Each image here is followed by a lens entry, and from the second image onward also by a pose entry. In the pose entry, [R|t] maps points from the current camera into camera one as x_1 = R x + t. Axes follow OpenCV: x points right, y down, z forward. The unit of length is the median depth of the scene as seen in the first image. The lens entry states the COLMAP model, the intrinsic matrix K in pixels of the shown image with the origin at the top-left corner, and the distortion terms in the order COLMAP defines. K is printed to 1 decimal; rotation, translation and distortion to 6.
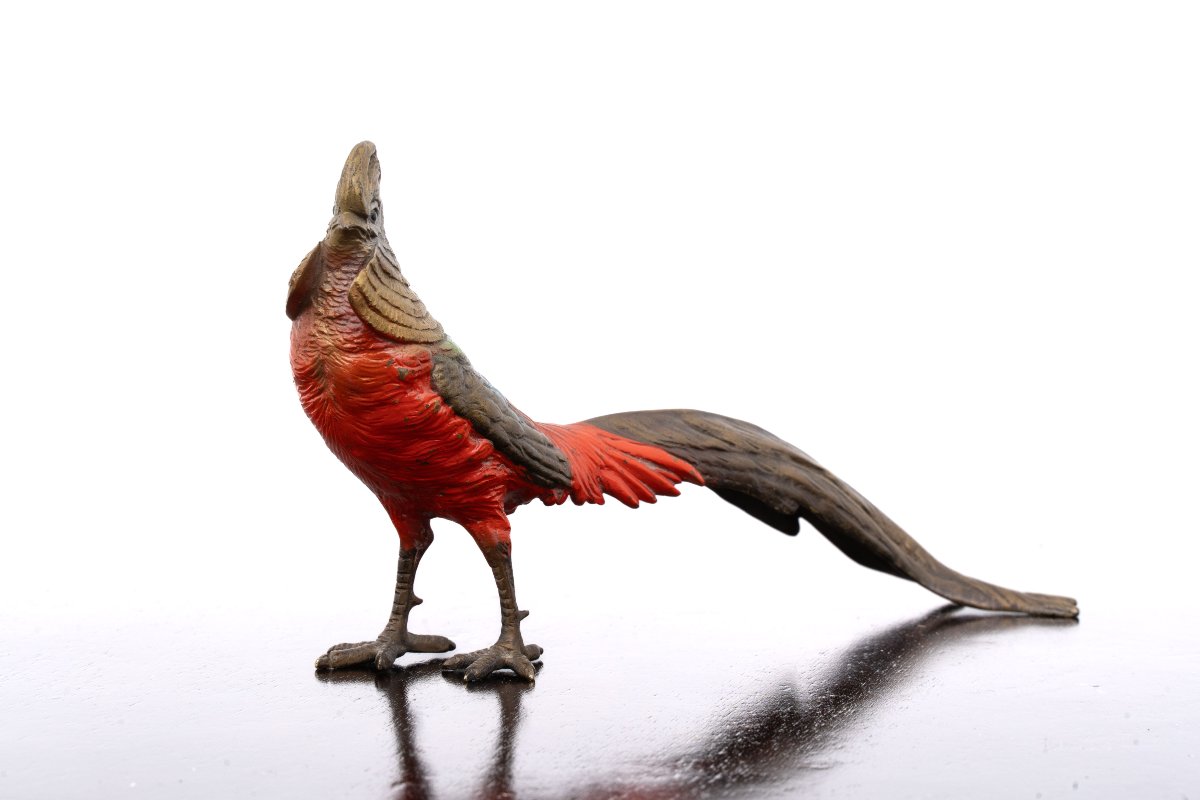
lens RADIAL K [[2715.1, 0, 600.0], [0, 2715.1, 400.0], [0, 0, 1]] dist [0.233985, 0.023953]
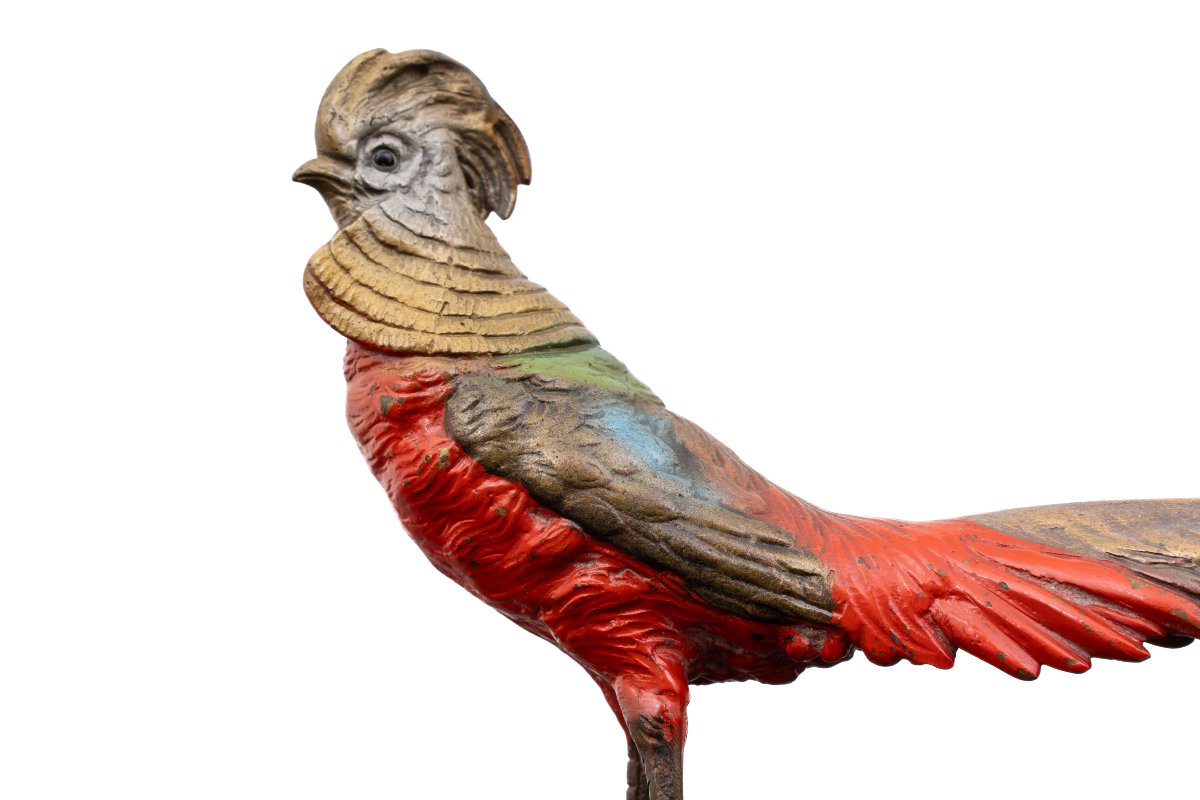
lens RADIAL K [[2715.1, 0, 600.0], [0, 2715.1, 400.0], [0, 0, 1]] dist [0.233985, 0.023953]
pose [[0.435171, -0.133076, -0.890459, 0.480868], [-0.062112, 0.982223, -0.177144, 0.092371], [0.898203, 0.132396, 0.419169, 0.792708]]
